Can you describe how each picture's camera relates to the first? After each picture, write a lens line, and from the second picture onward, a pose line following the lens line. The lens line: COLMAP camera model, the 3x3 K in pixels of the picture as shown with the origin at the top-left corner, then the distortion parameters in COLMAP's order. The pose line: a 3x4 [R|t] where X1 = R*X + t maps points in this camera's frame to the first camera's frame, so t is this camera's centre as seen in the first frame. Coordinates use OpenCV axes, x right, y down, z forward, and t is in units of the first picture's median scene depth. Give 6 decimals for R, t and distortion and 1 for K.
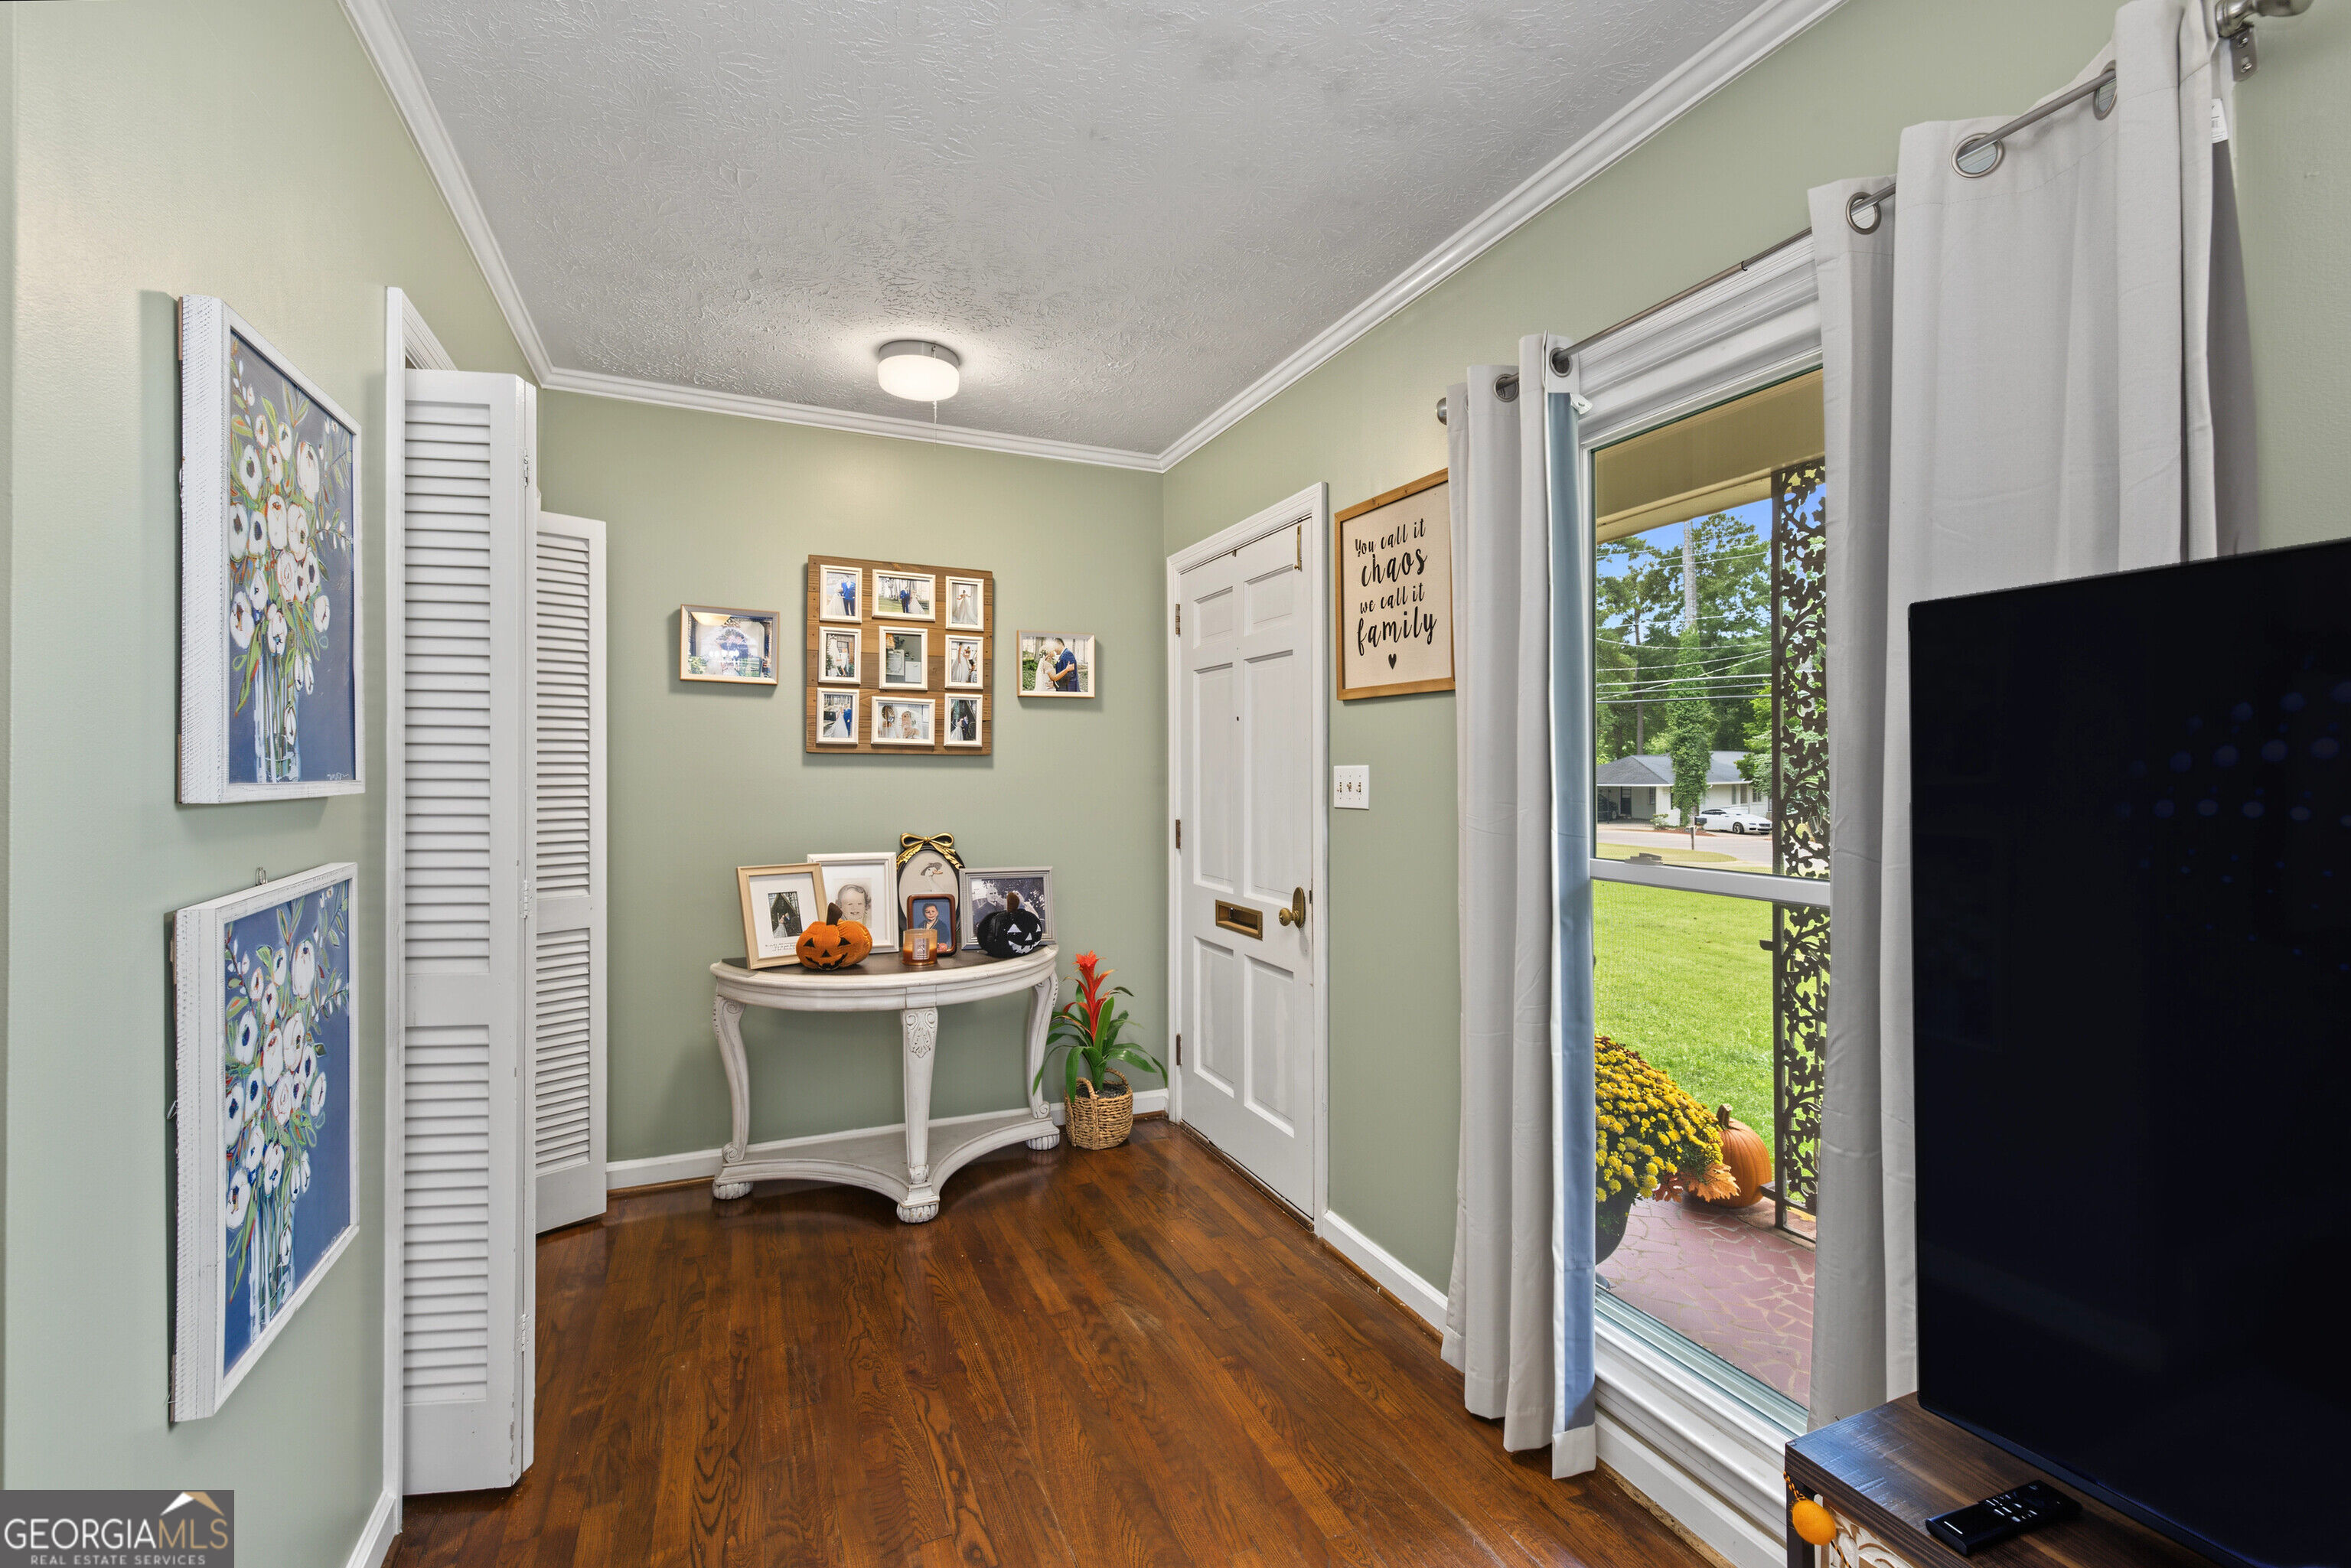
lens RADIAL K [[1011.9, 0, 1164.9], [0, 1011.9, 773.1], [0, 0, 1]] dist [0.001338, -0.000057]
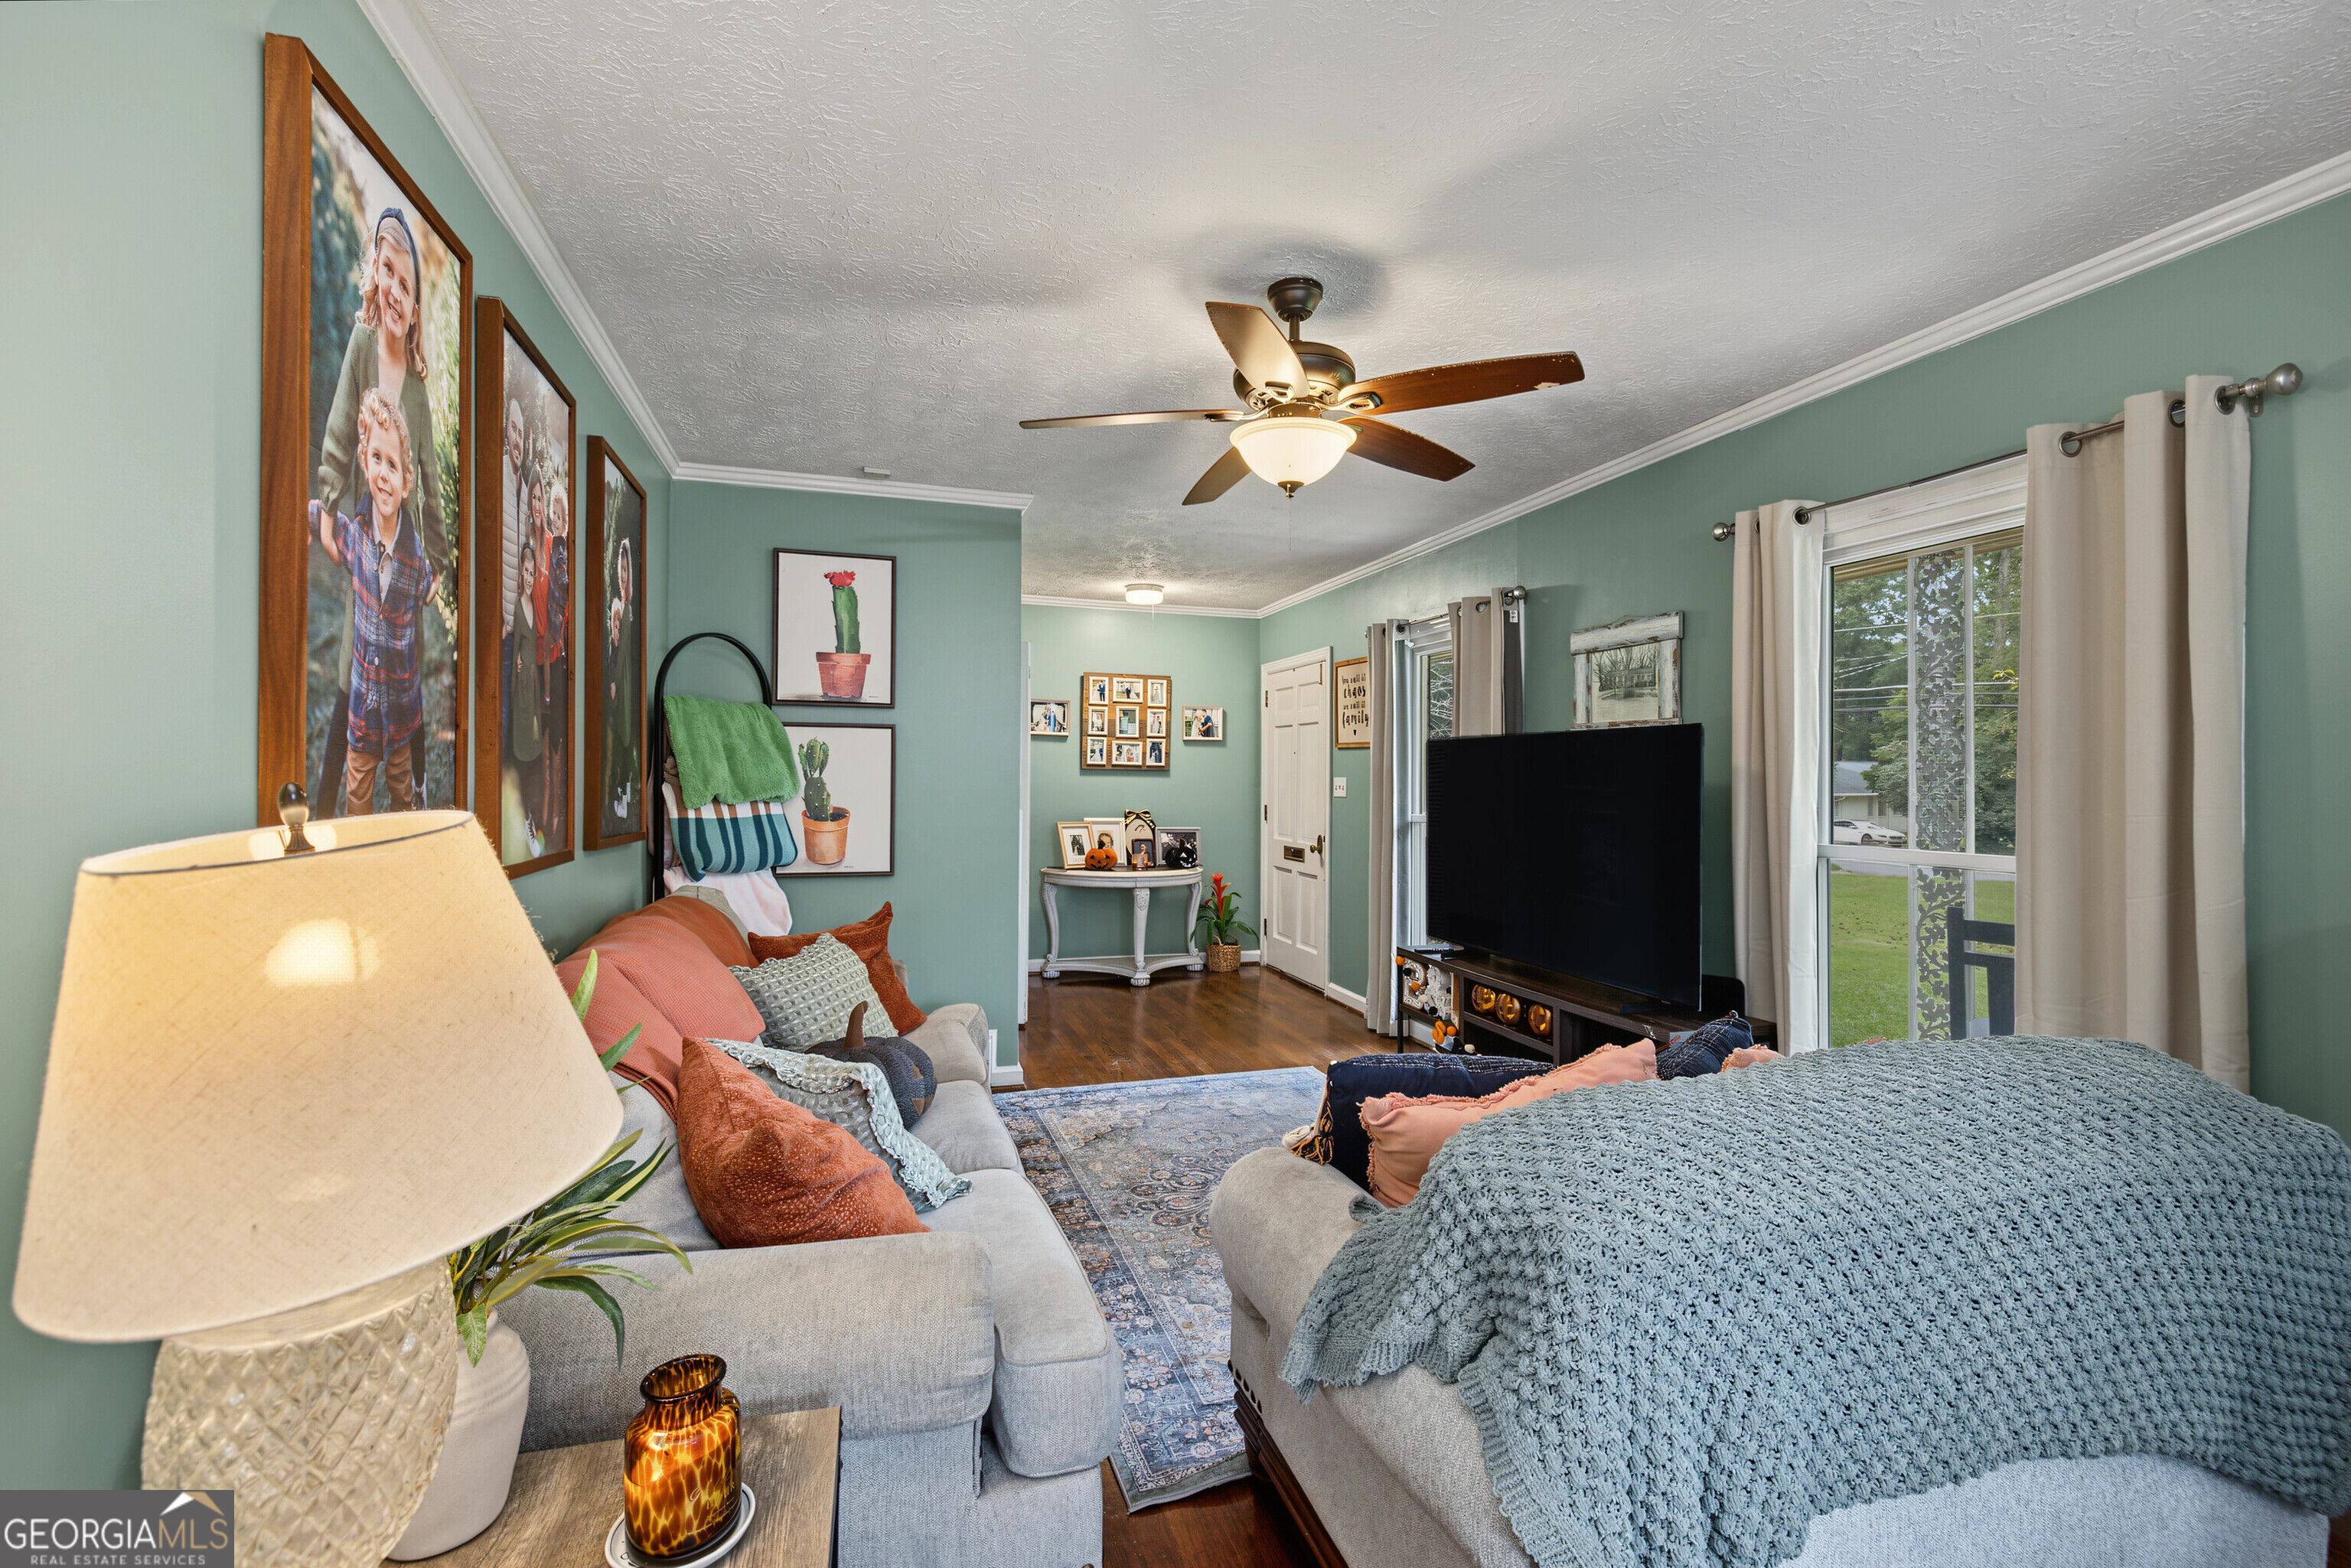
lens RADIAL K [[1011.9, 0, 1161.1], [0, 1011.9, 773.4], [0, 0, 1]] dist [0.001338, -0.000057]
pose [[0.992751, 0.007767, -0.119936, 0.049974], [-0.008334, 0.999956, -0.004224, -0.003531], [0.119898, 0.005193, 0.992773, -1.002853]]
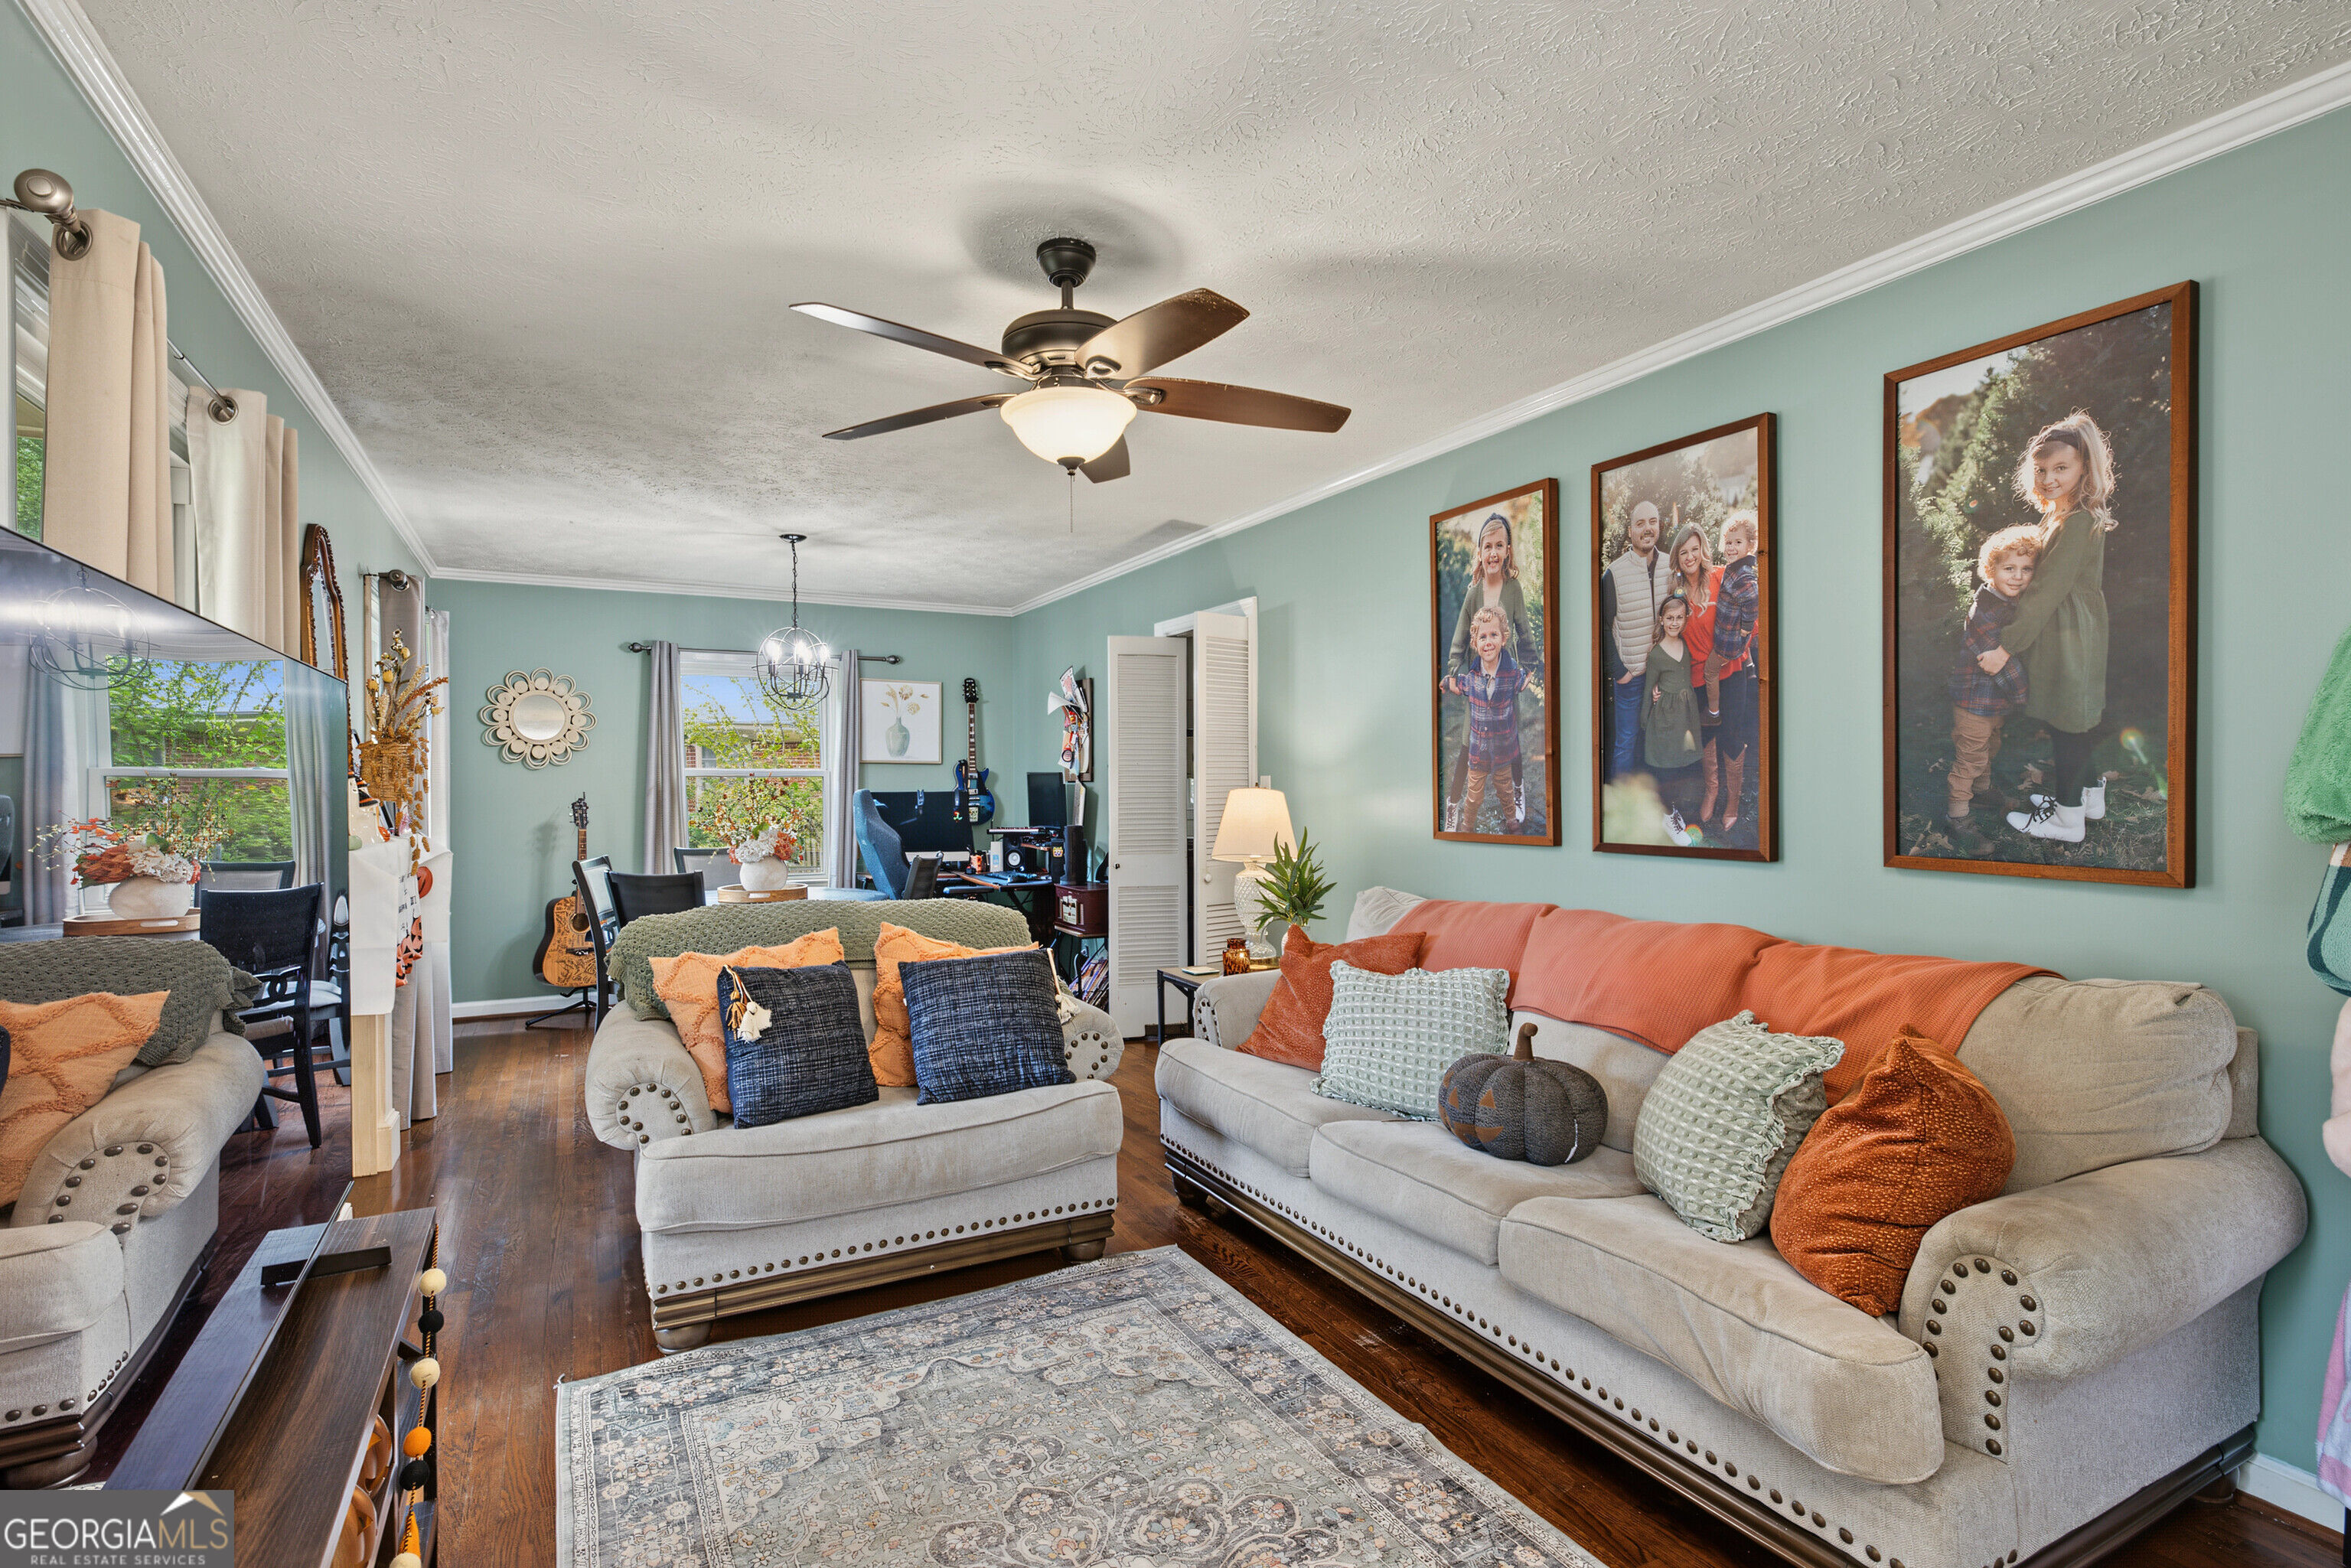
lens RADIAL K [[1142.8, 0, 1178.0], [0, 1142.8, 783.7], [0, 0, 1]] dist [0.000020, 0.000002]
pose [[-0.996431, 0.011526, -0.083623, 0.037803], [0.011311, 0.999931, 0.003042, -0.009536], [0.083652, 0.002086, -0.996493, 4.218743]]
